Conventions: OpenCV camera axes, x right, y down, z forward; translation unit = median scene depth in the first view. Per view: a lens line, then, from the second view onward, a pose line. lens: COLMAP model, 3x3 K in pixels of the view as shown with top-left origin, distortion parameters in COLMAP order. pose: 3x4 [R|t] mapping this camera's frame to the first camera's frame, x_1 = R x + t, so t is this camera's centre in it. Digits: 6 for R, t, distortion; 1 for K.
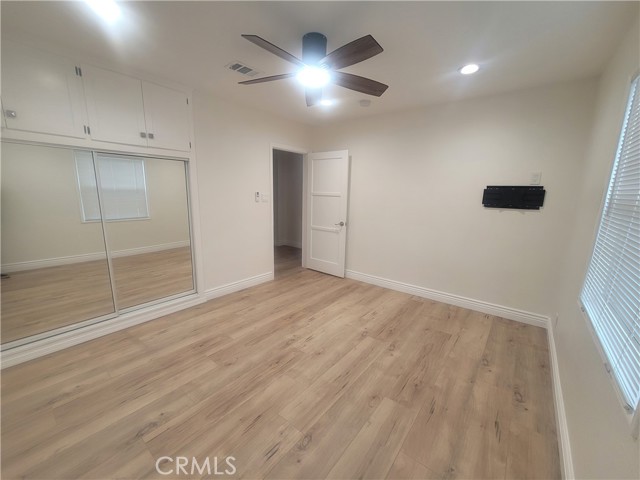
lens RADIAL K [[259.0, 0, 318.6], [0, 259.0, 240.1], [0, 0, 1]] dist [-0.003219, 0.000231]
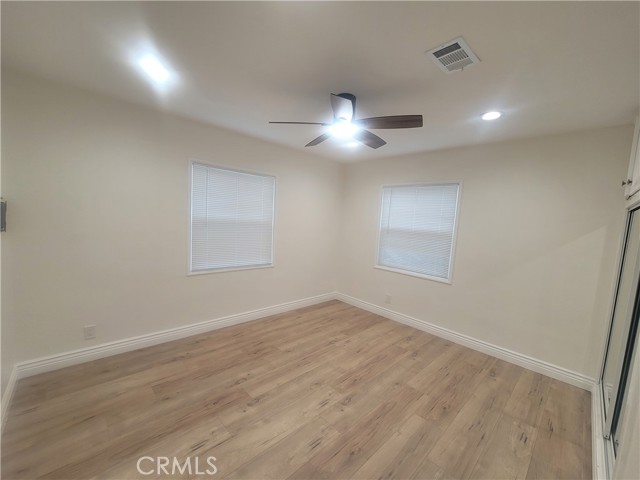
lens RADIAL K [[259.0, 0, 320.6], [0, 259.0, 241.7], [0, 0, 1]] dist [-0.003219, 0.000231]
pose [[-0.988452, -0.091891, 0.120496, -0.087499], [-0.055213, 0.958895, 0.278336, -0.398058], [-0.141119, 0.268469, -0.952895, 1.878858]]
